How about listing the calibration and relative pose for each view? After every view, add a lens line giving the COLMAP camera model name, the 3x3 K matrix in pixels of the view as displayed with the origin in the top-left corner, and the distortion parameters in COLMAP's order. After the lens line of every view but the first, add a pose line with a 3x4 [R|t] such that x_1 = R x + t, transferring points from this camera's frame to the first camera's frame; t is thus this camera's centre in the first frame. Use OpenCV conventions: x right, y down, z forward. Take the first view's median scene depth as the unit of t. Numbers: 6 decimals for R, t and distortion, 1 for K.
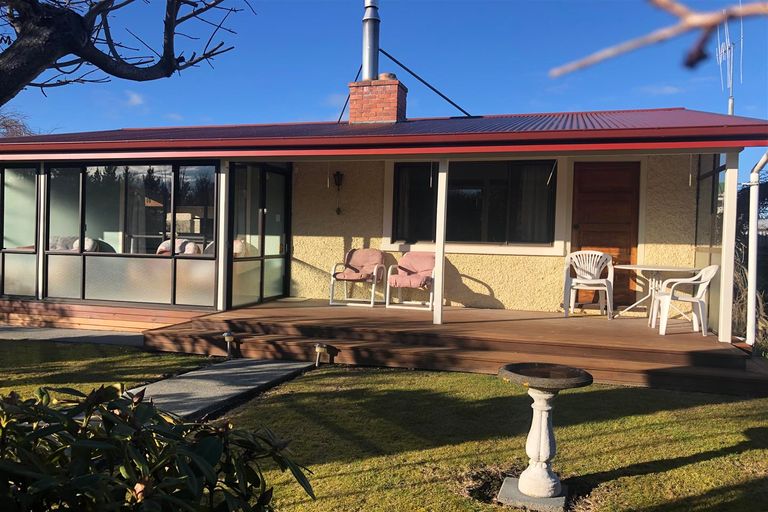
lens RADIAL K [[615.7, 0, 384.1], [0, 615.7, 254.8], [0, 0, 1]] dist [0.014000, 0.001640]
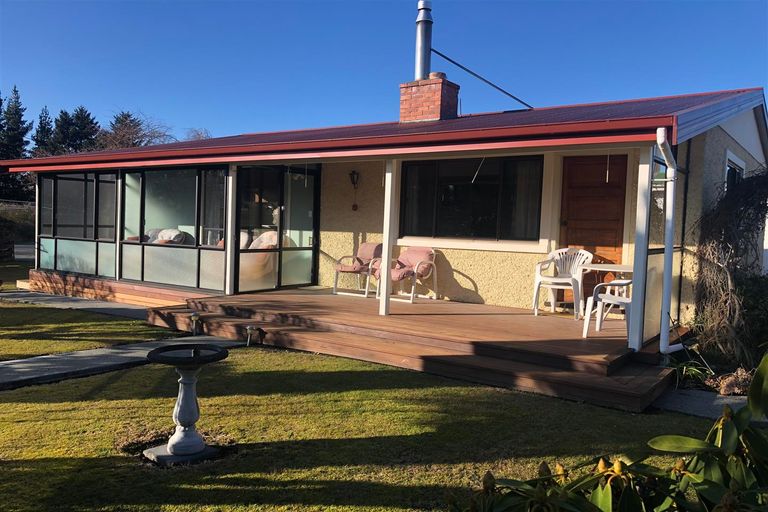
lens RADIAL K [[642.1, 0, 383.6], [0, 642.1, 255.6], [0, 0, 1]] dist [-0.006135, -0.004861]
pose [[0.945178, 0.021248, -0.325864, 0.370711], [-0.018731, 0.999766, 0.010862, -0.000598], [0.326018, -0.004163, 0.945354, -0.047176]]
